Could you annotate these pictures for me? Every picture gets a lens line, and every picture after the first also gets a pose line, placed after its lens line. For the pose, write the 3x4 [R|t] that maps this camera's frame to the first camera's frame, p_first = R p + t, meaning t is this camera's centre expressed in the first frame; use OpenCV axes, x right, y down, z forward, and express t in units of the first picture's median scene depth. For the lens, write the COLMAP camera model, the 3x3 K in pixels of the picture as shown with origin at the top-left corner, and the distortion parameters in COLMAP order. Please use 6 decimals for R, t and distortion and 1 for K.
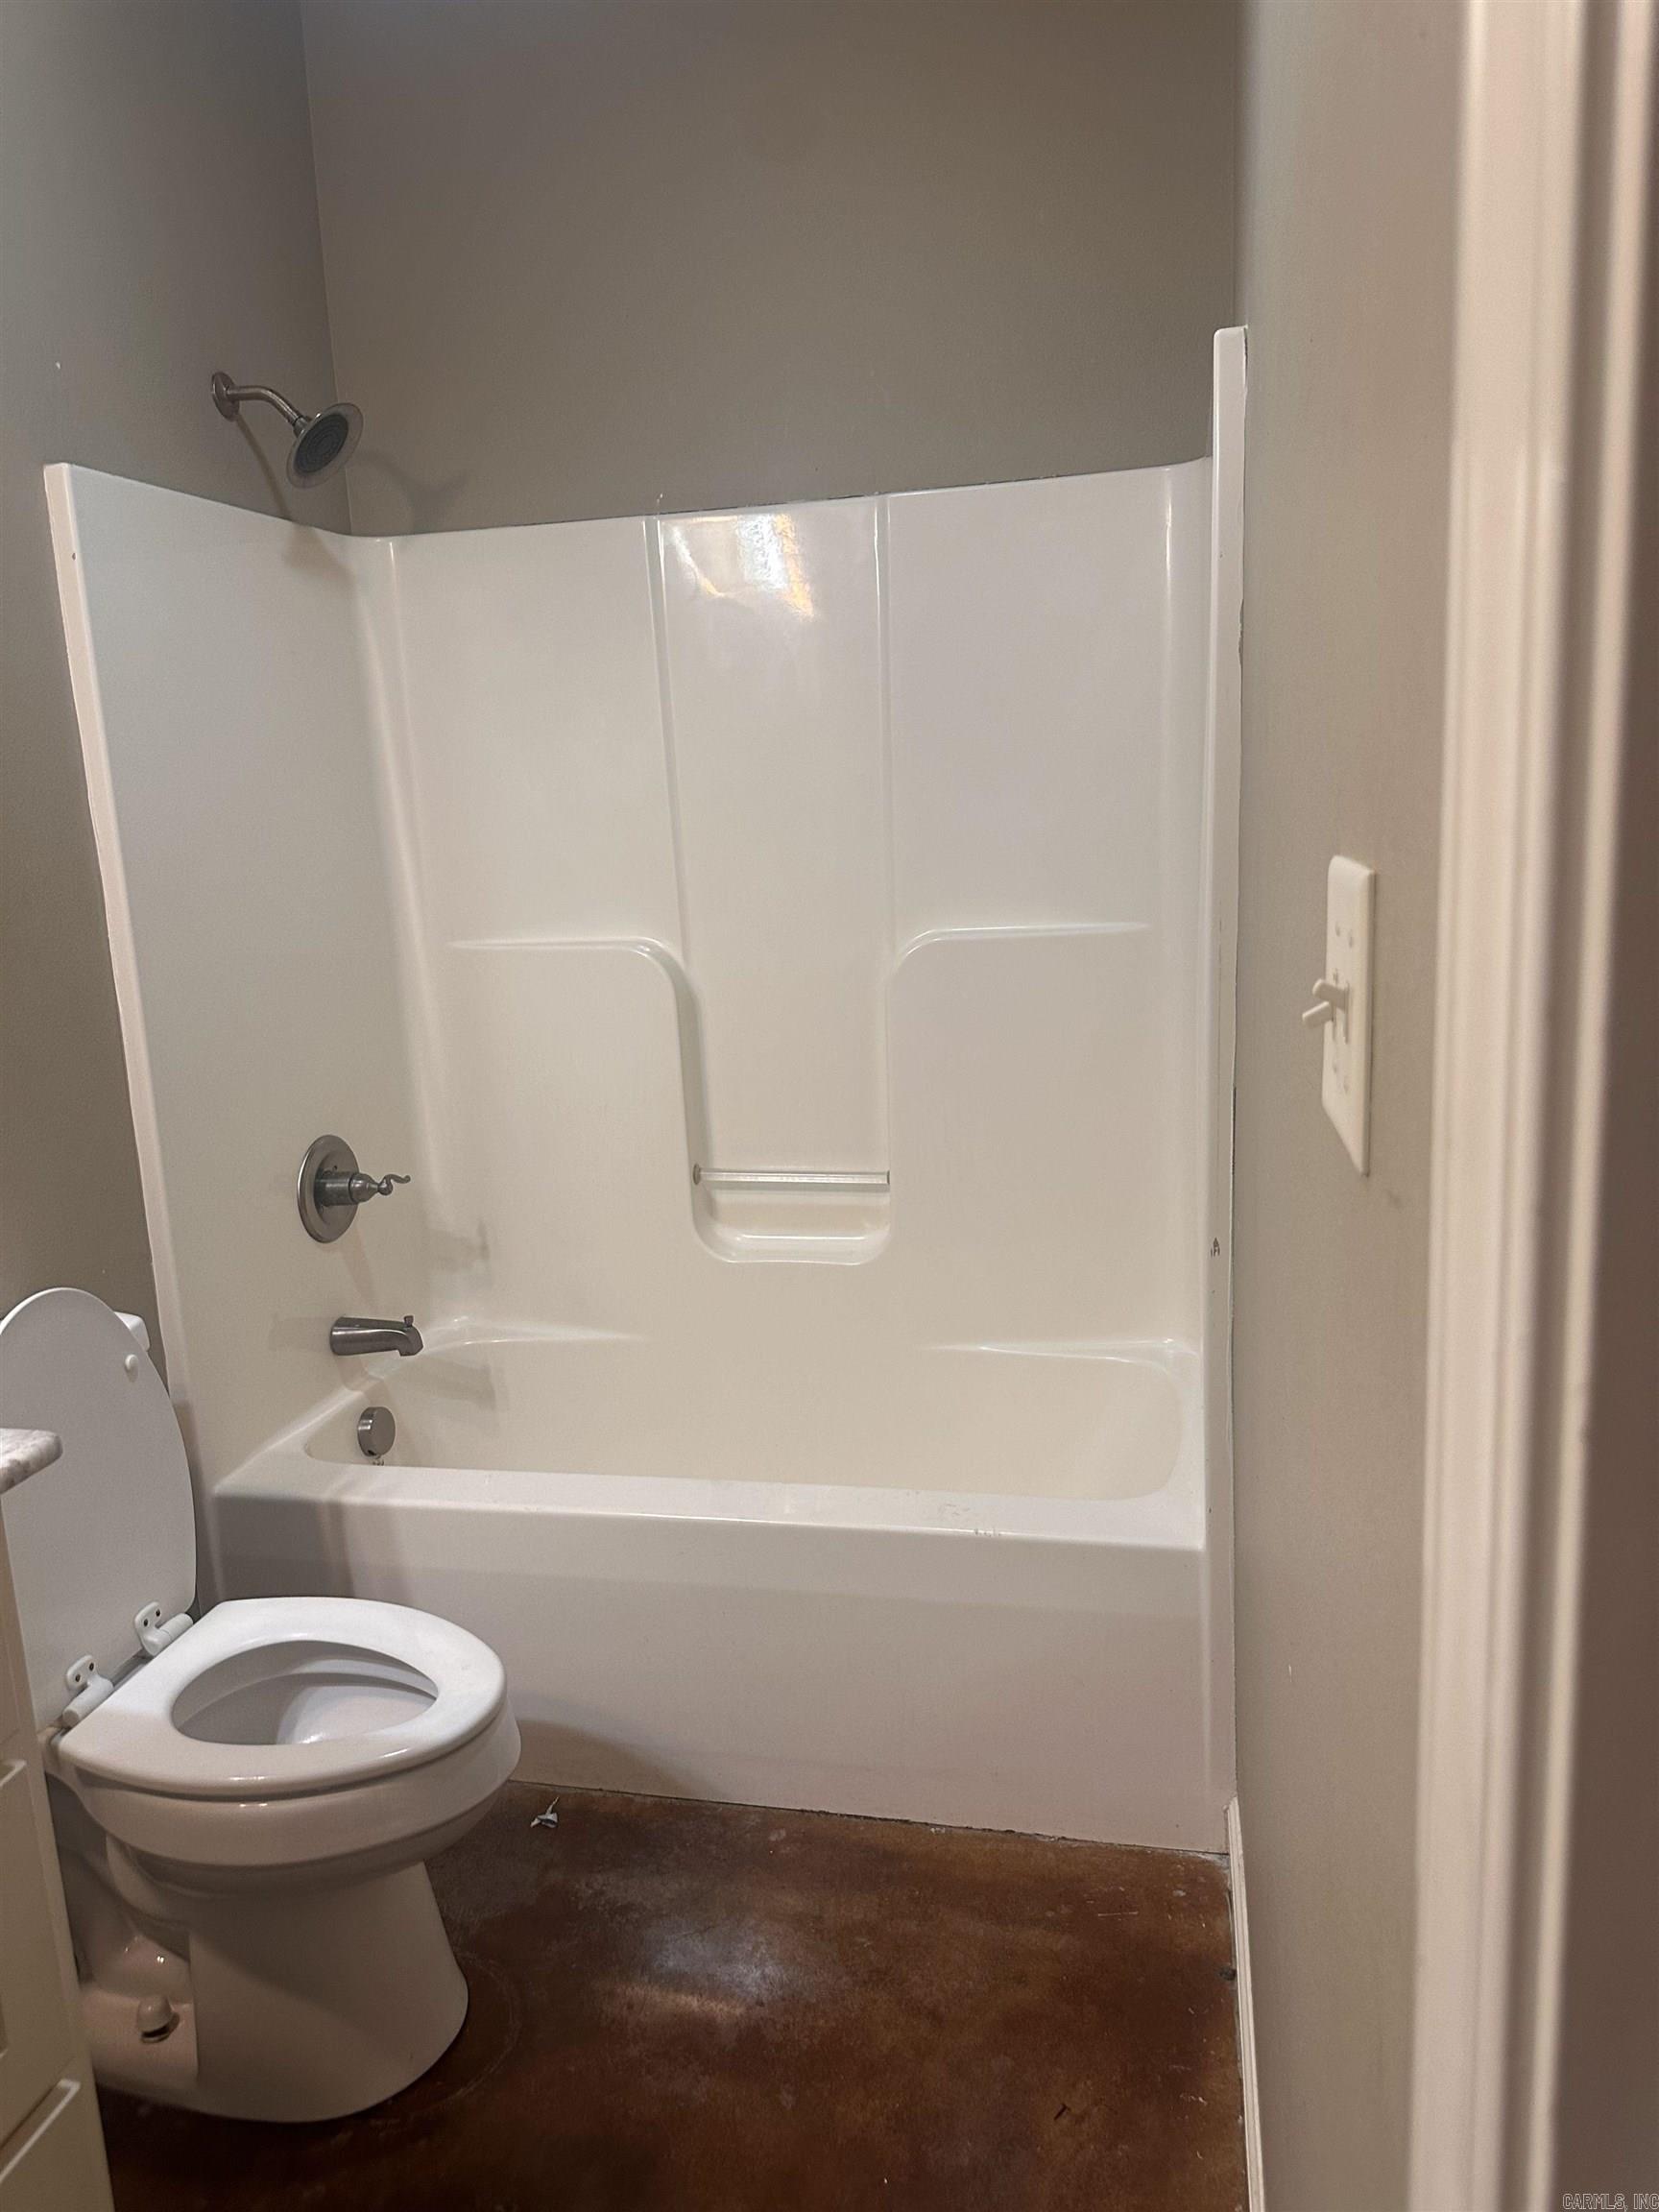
lens RADIAL K [[1581.1, 0, 826.8], [0, 1581.1, 1085.3], [0, 0, 1]] dist [0.020158, -0.027915]
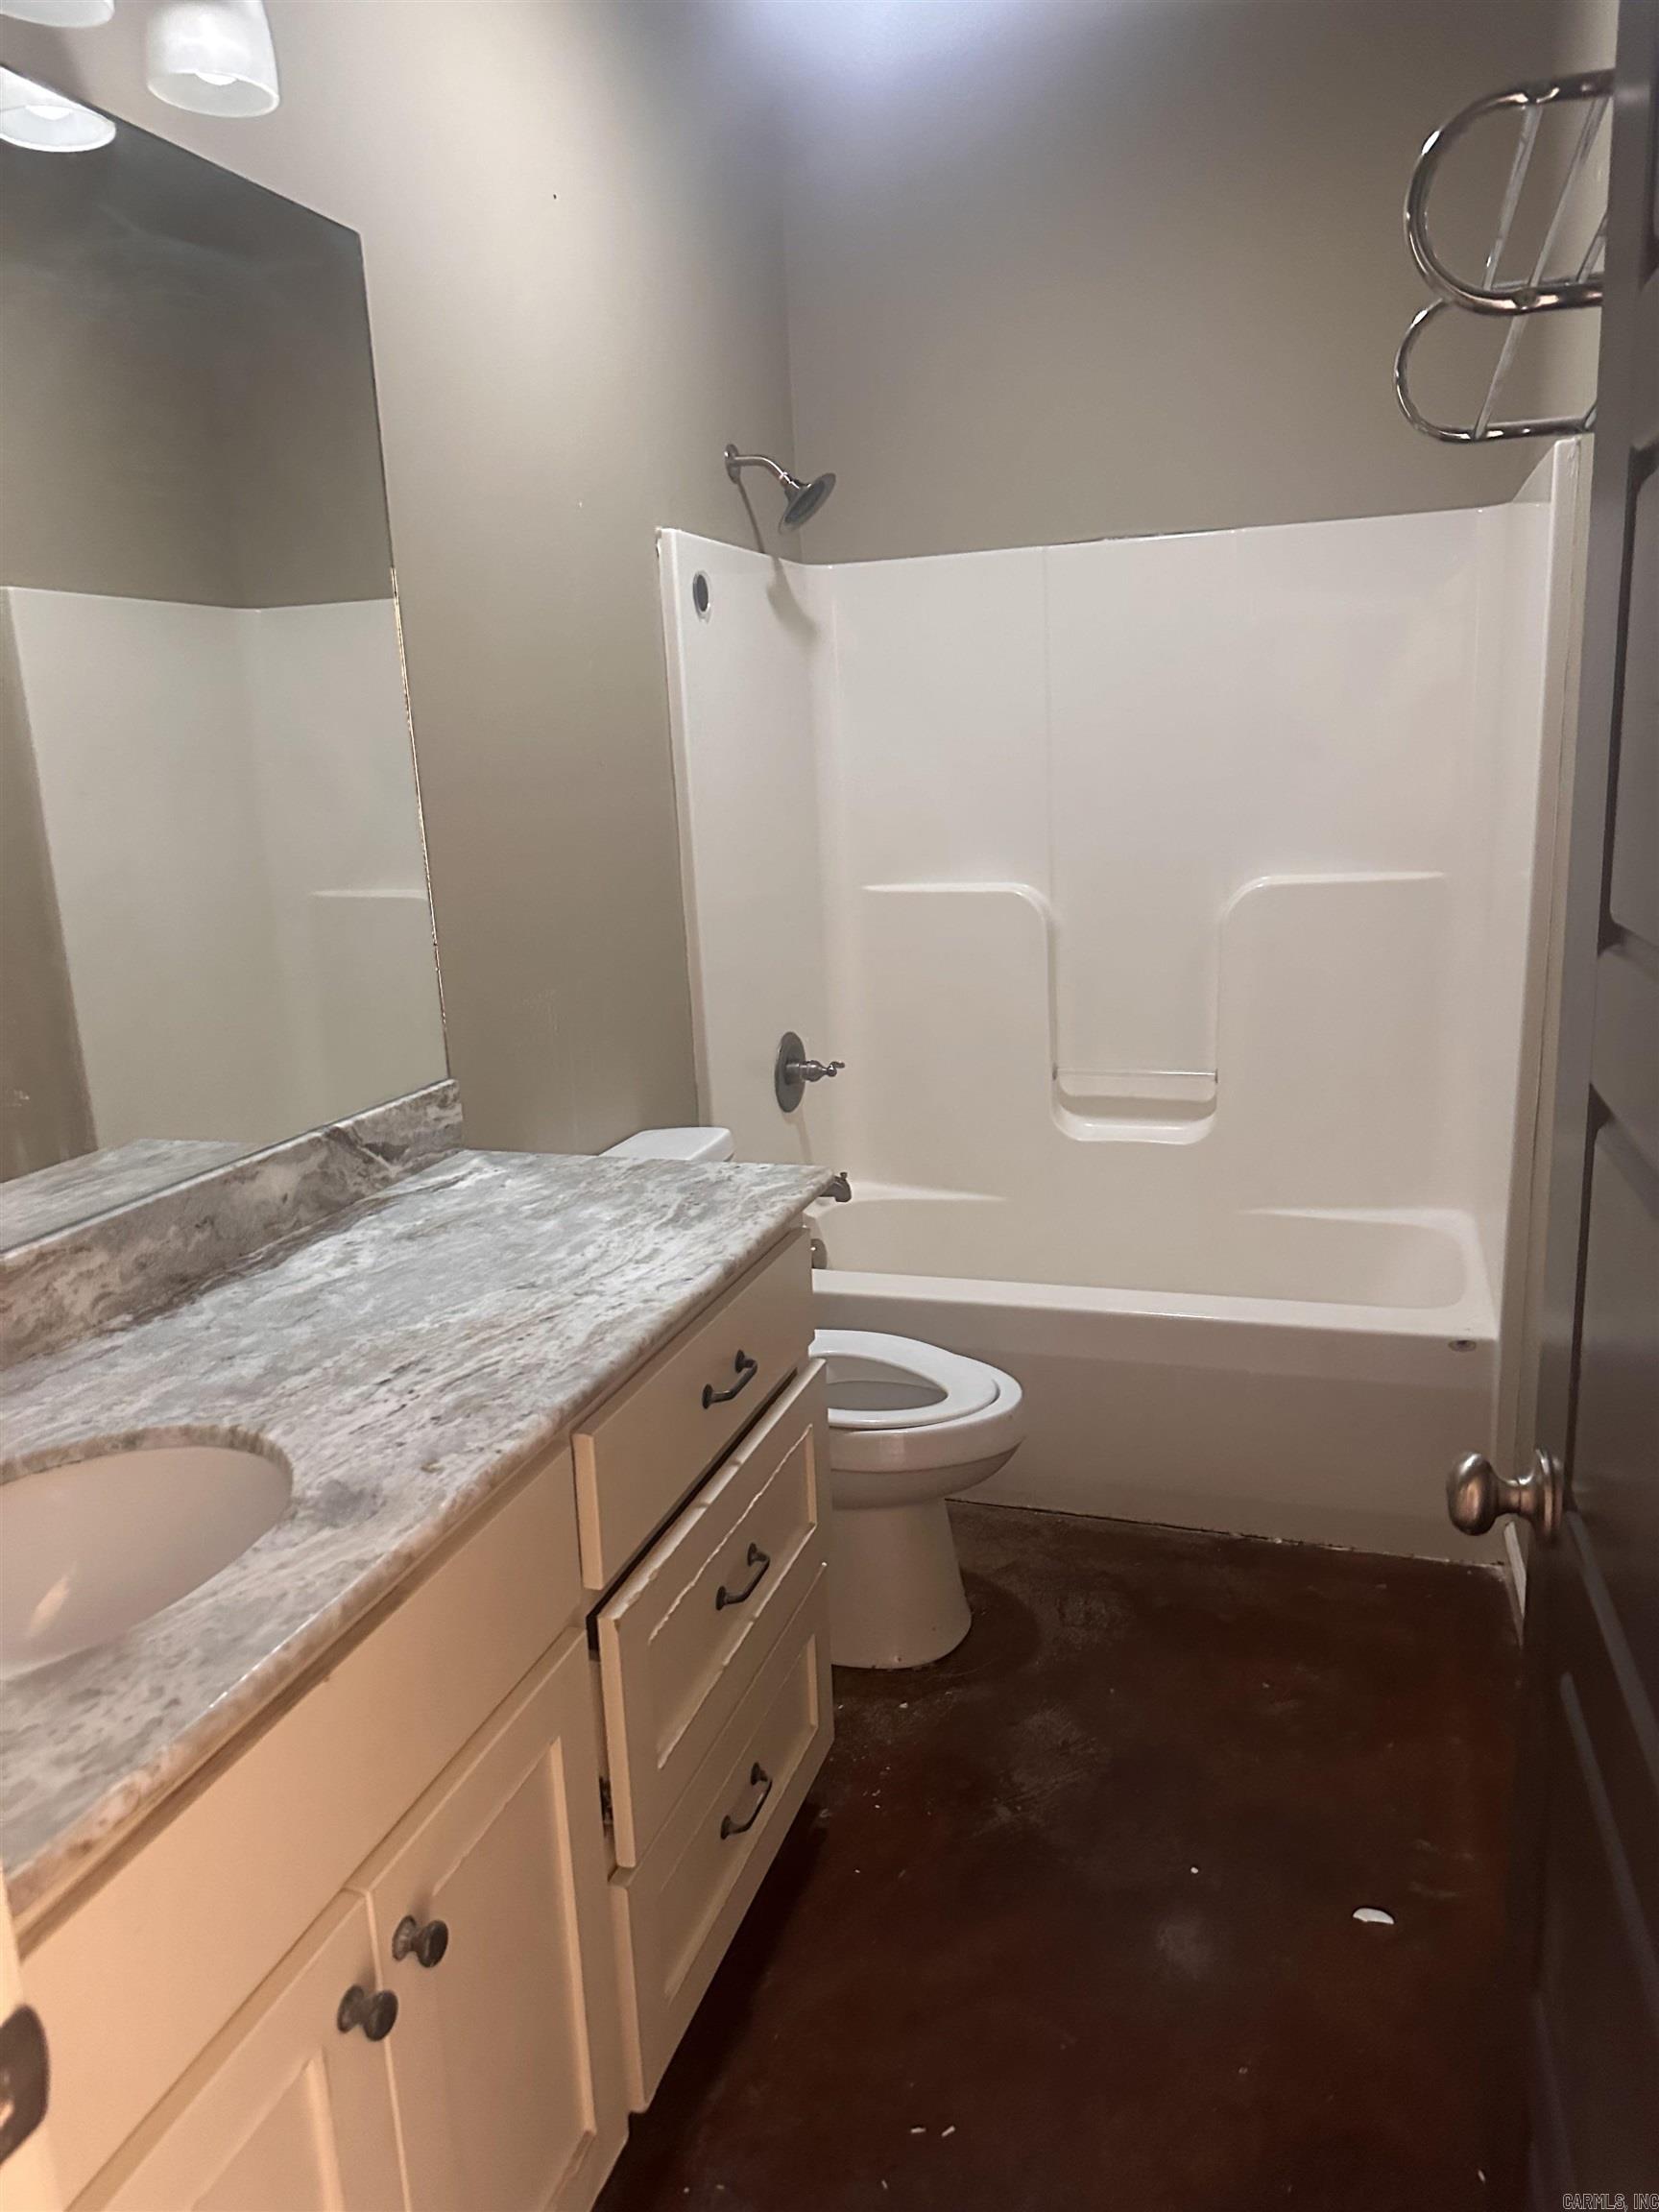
lens RADIAL K [[1581.1, 0, 828.0], [0, 1581.1, 1108.5], [0, 0, 1]] dist [0.020158, -0.027915]
pose [[0.992939, 0.025277, -0.115906, -0.136227], [-0.020191, 0.998790, 0.044847, 0.038848], [0.116899, -0.042190, 0.992247, -0.315945]]
